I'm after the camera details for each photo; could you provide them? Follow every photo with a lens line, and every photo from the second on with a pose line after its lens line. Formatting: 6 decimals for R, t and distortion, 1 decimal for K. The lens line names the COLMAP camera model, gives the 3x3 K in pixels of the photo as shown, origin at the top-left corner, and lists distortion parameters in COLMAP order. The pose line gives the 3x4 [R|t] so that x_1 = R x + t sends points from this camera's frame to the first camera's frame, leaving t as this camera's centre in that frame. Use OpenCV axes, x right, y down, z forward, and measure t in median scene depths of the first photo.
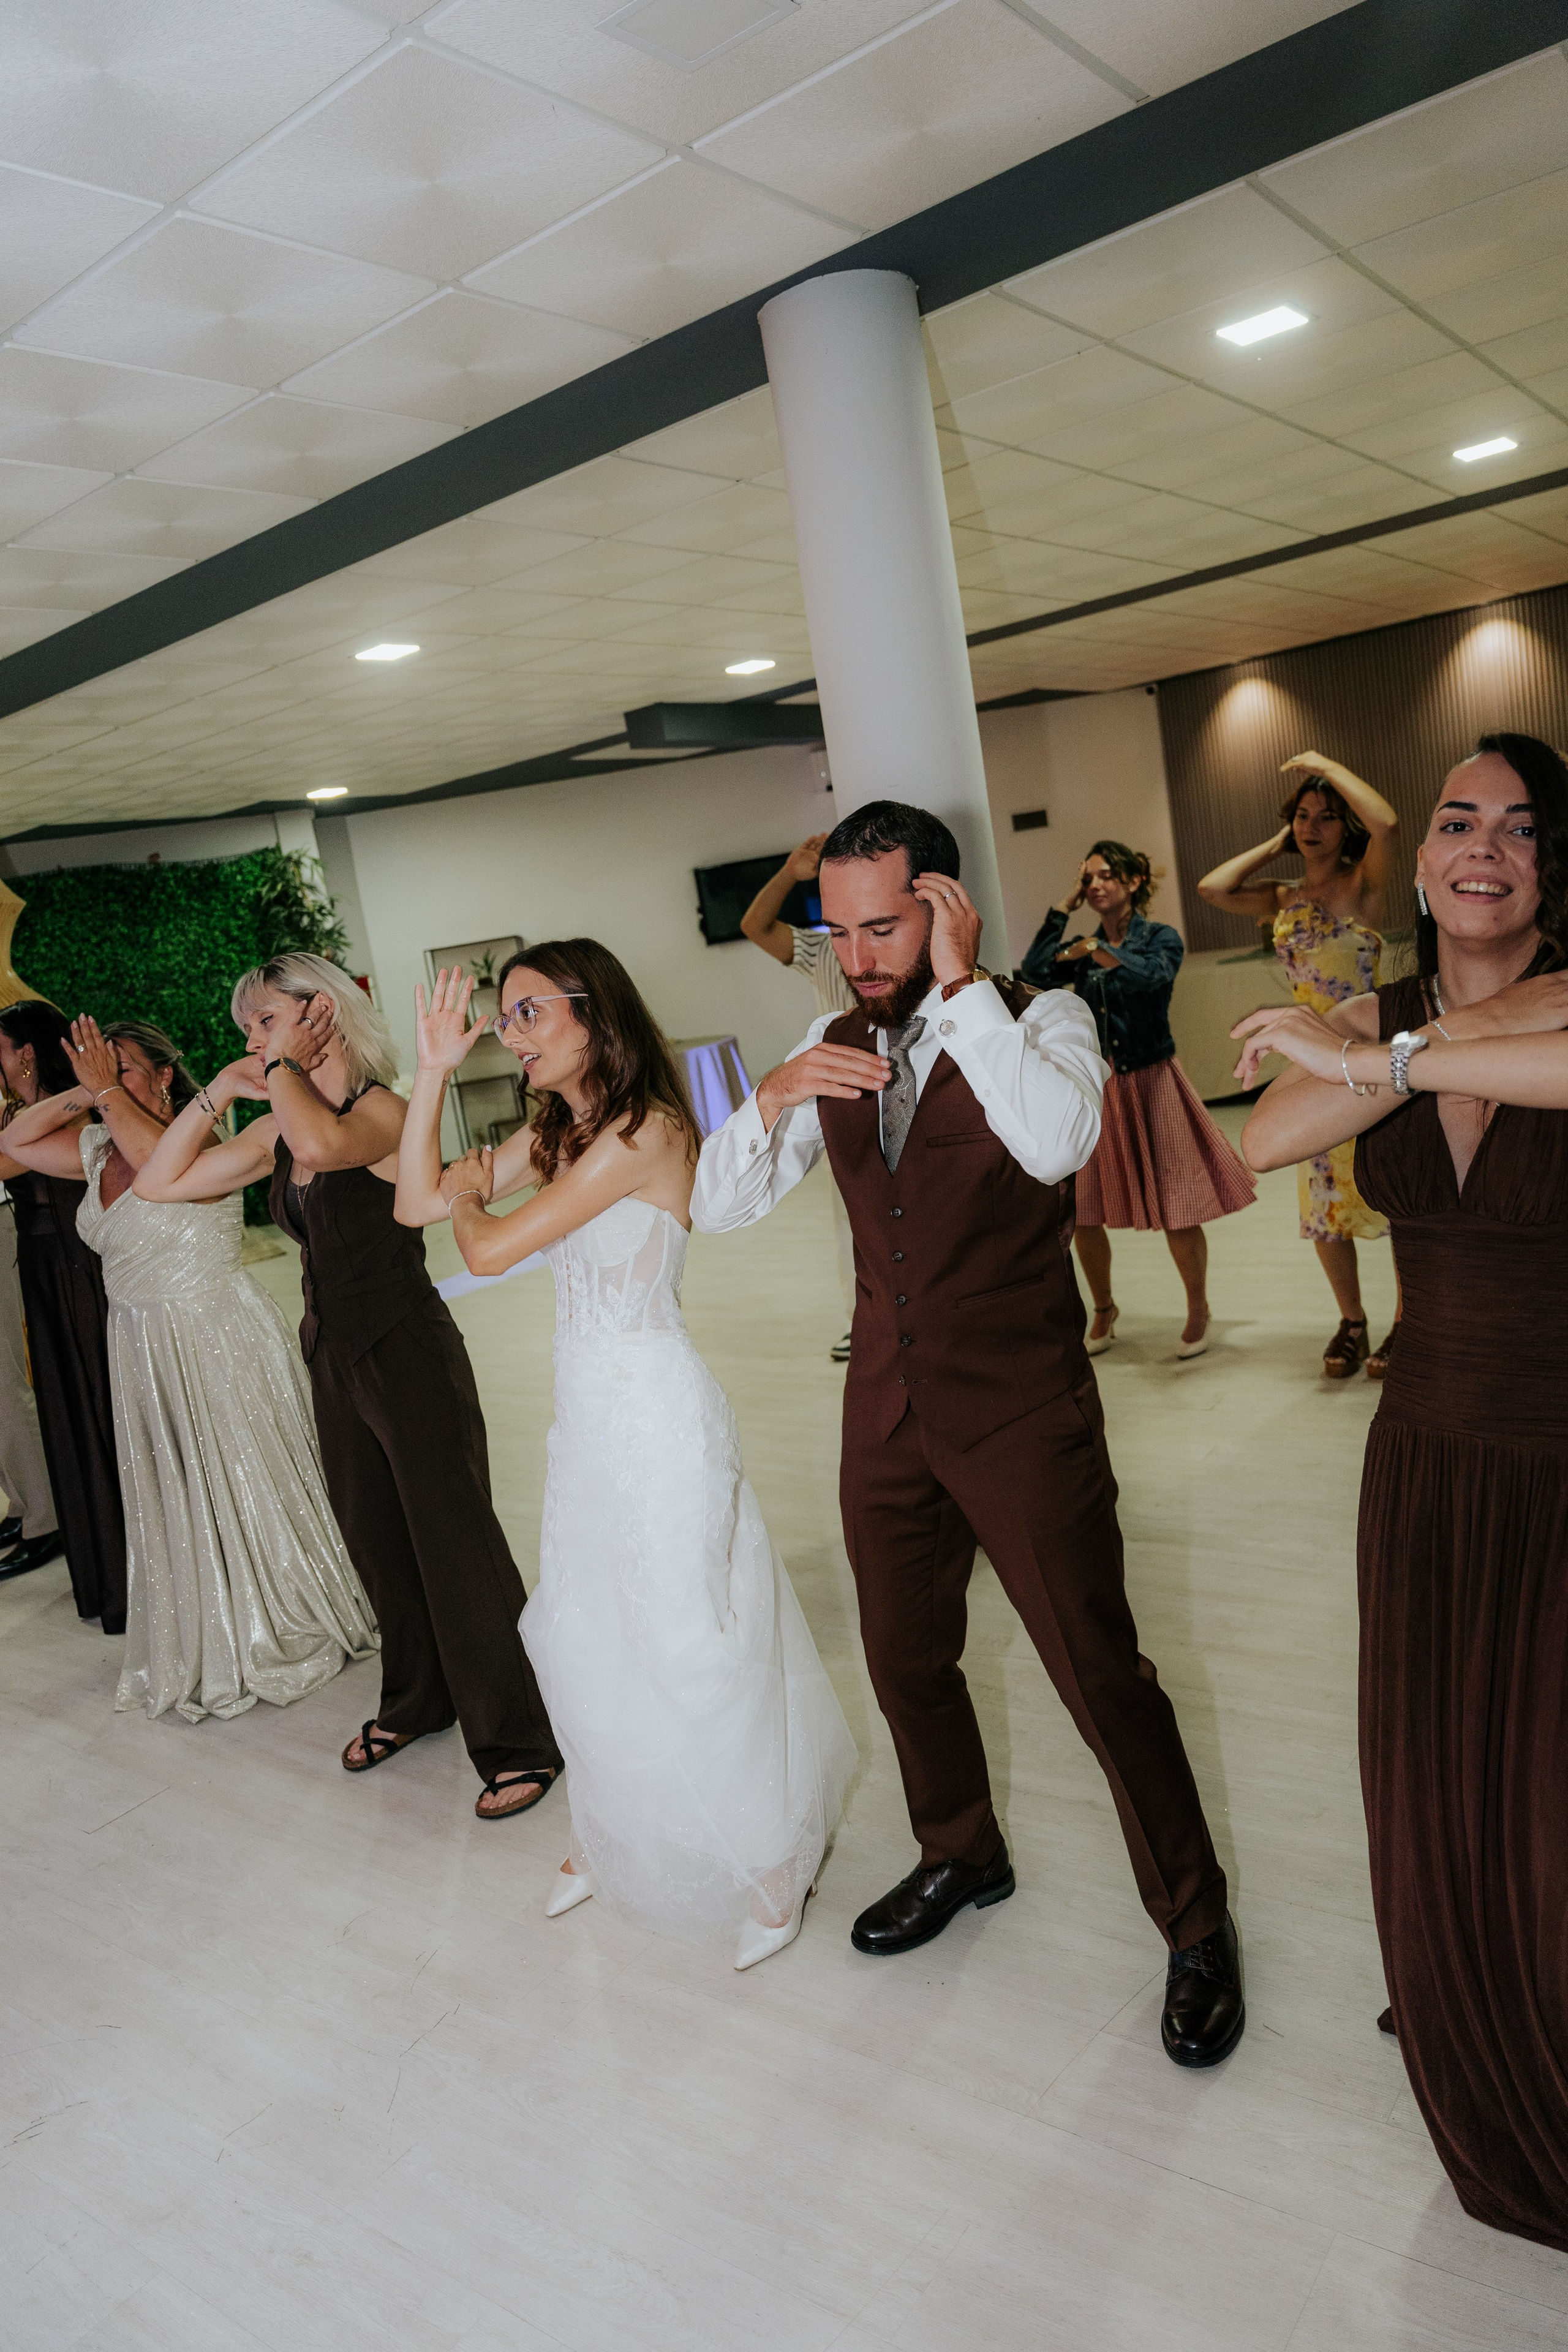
lens RADIAL K [[1551.8, 0, 783.2], [0, 1551.8, 1162.2], [0, 0, 1]] dist [-0.007140, -0.002230]
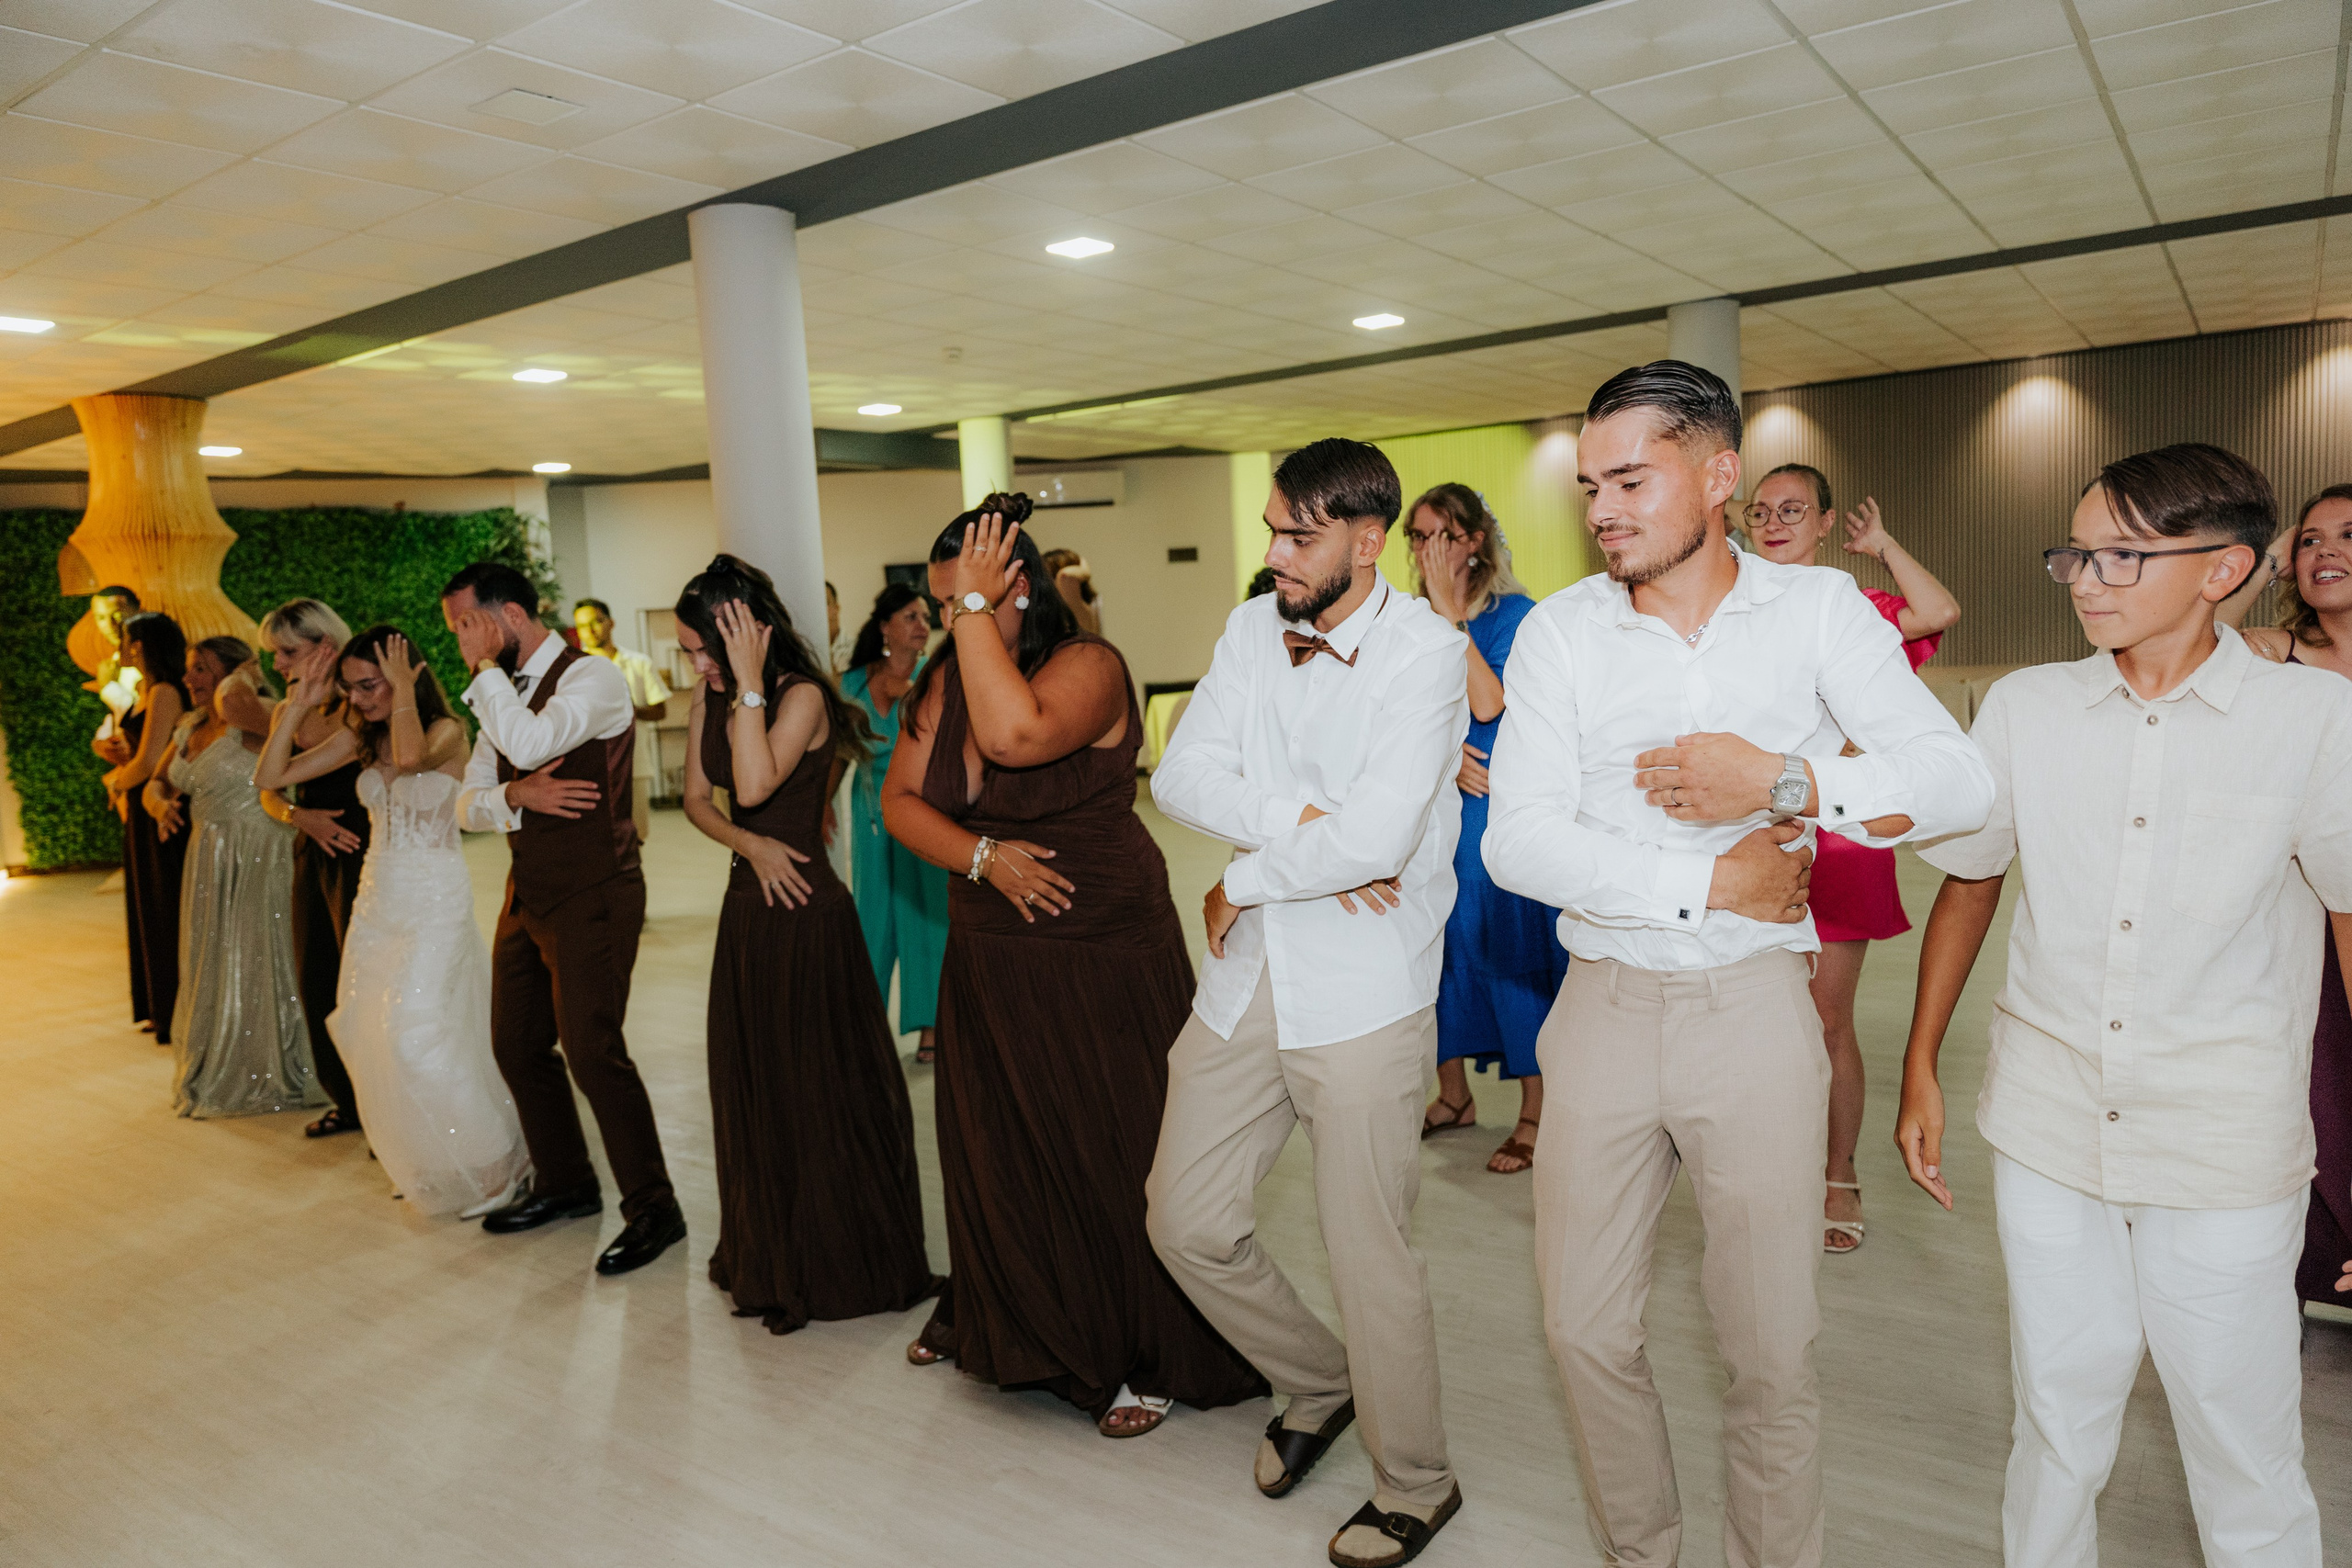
lens RADIAL K [[1551.6, 0, 1185.2], [0, 1551.6, 781.5], [0, 0, 1]] dist [-0.007140, -0.002230]
pose [[0.993864, 0.103232, 0.039719, 0.156742], [-0.100975, 0.993359, -0.055154, 0.013362], [-0.045149, 0.050805, 0.997688, -0.174208]]
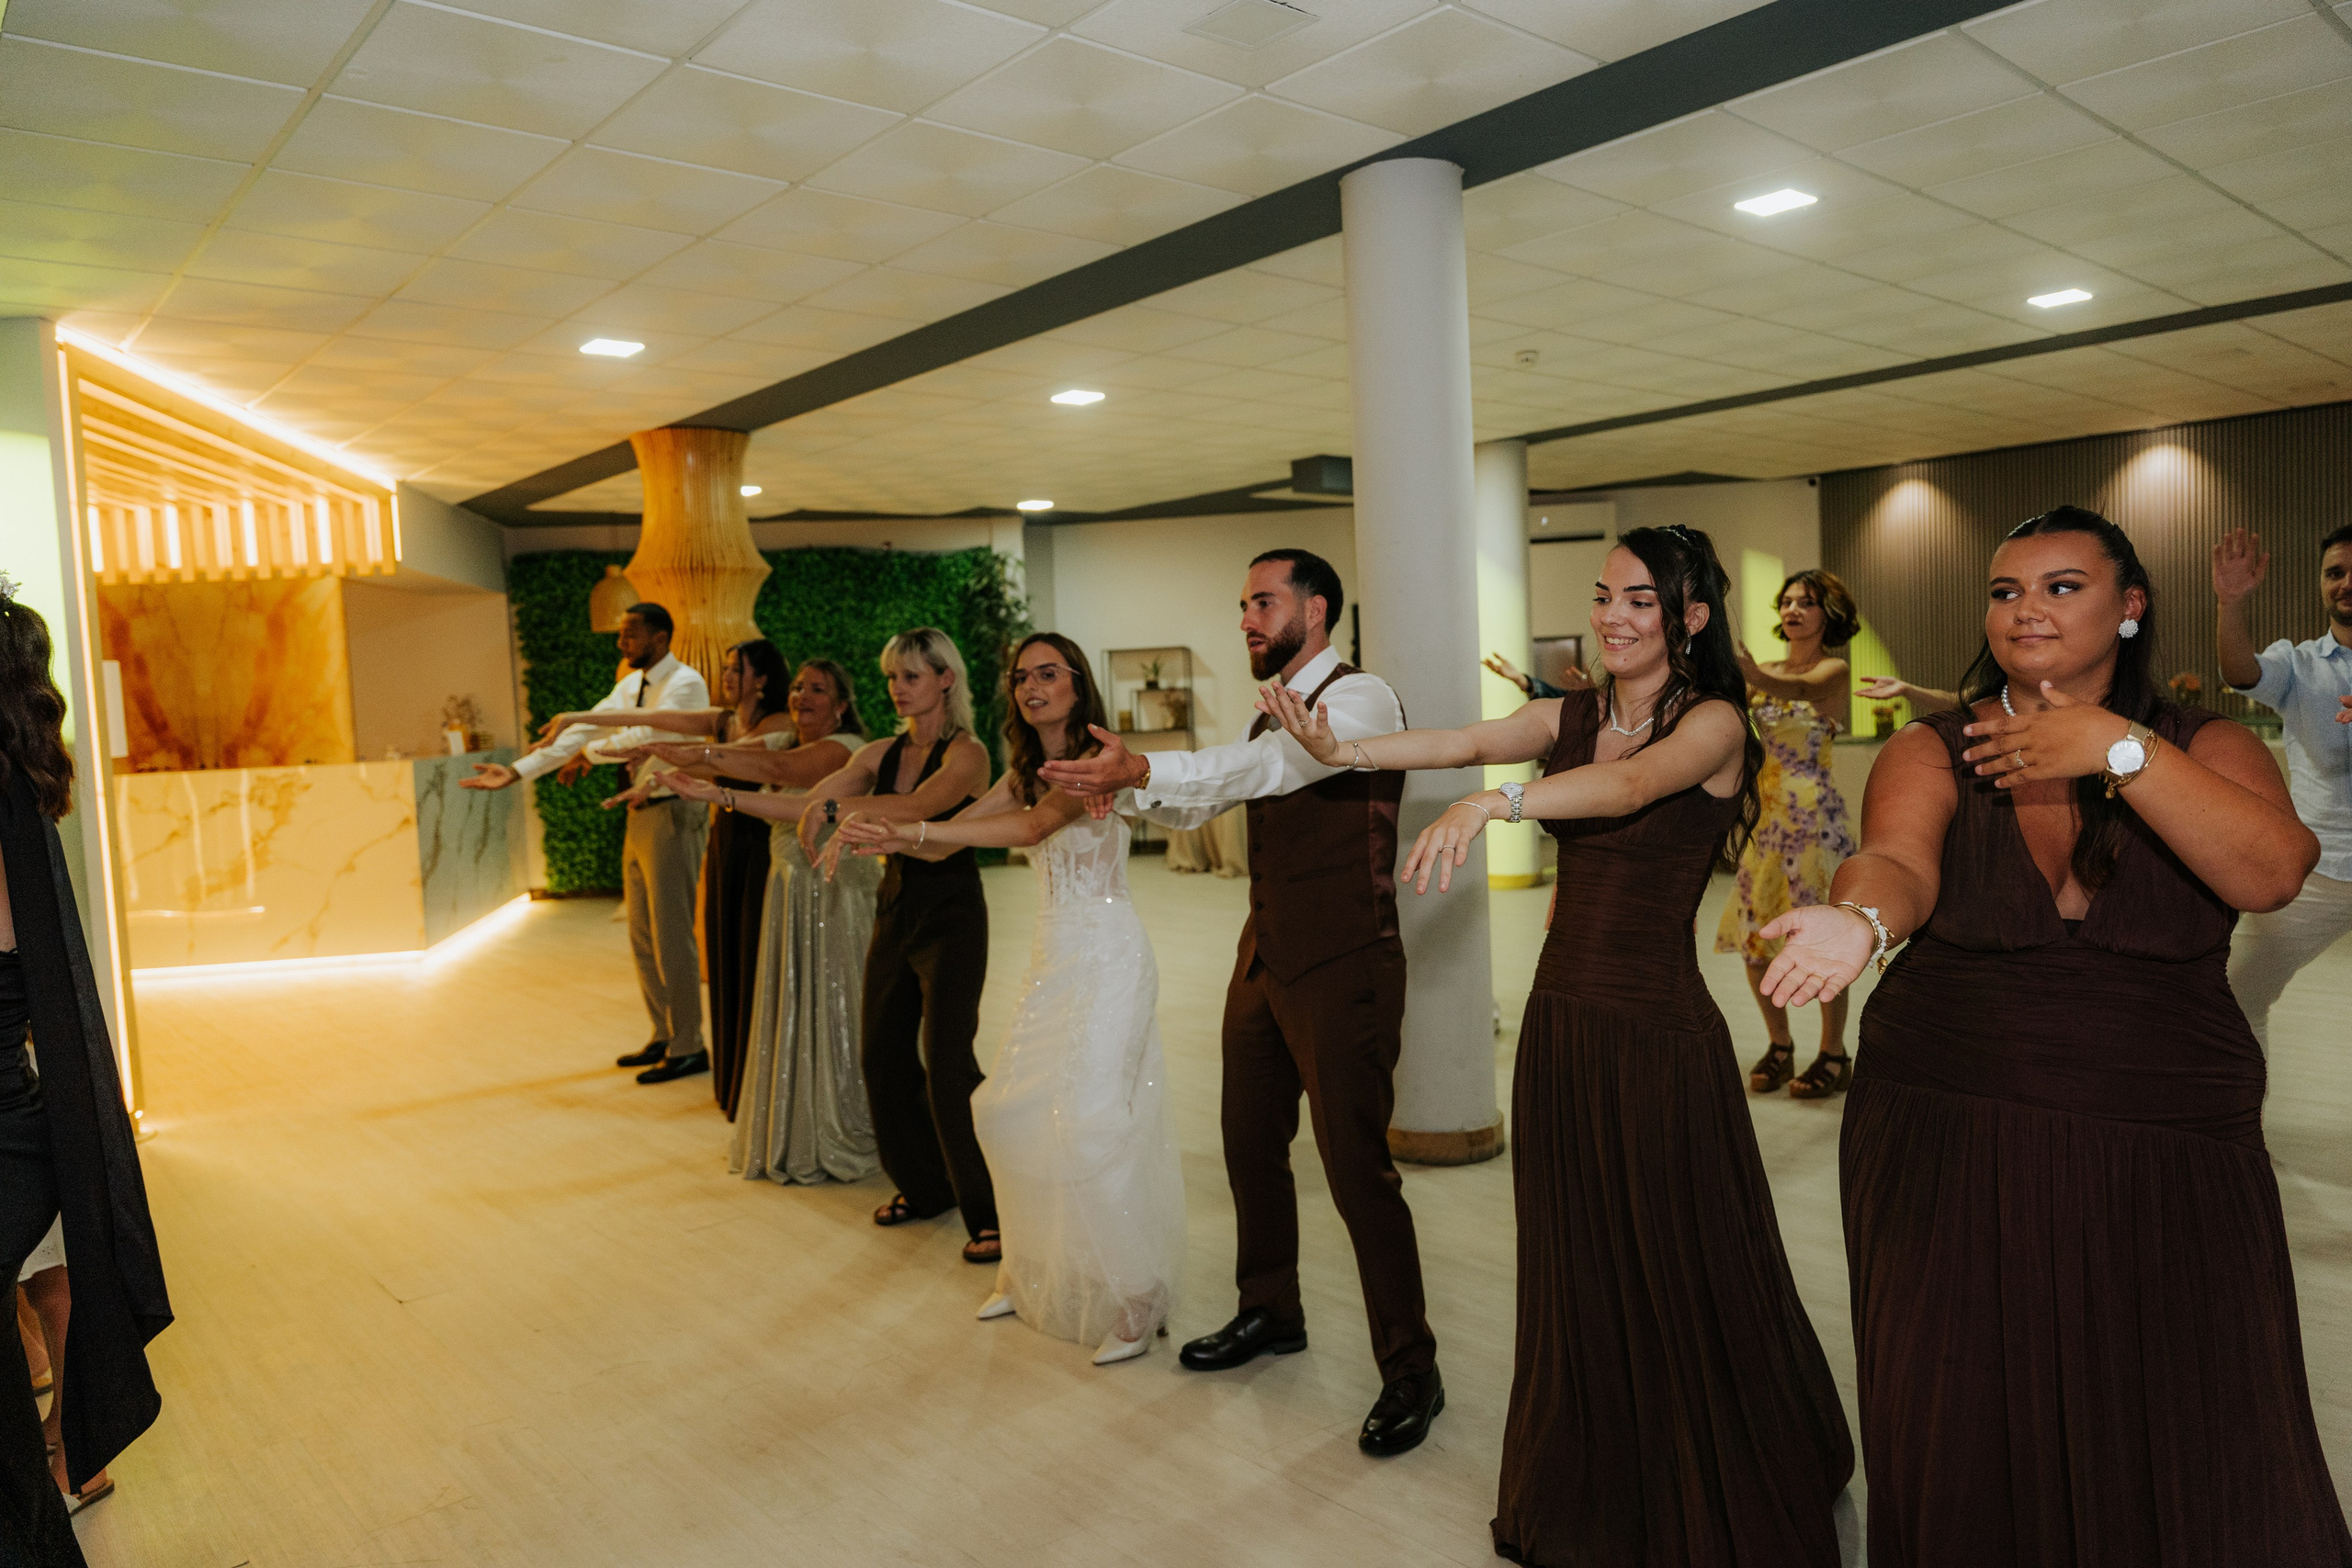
lens RADIAL K [[1551.2, 0, 1176.0], [0, 1551.2, 784.0], [0, 0, 1]] dist [0.003597, 0.003236]
pose [[0.972793, 0.128426, -0.192821, 0.055521], [-0.141786, 0.988249, -0.057107, 0.017311], [0.183221, 0.082892, 0.979571, -0.091104]]
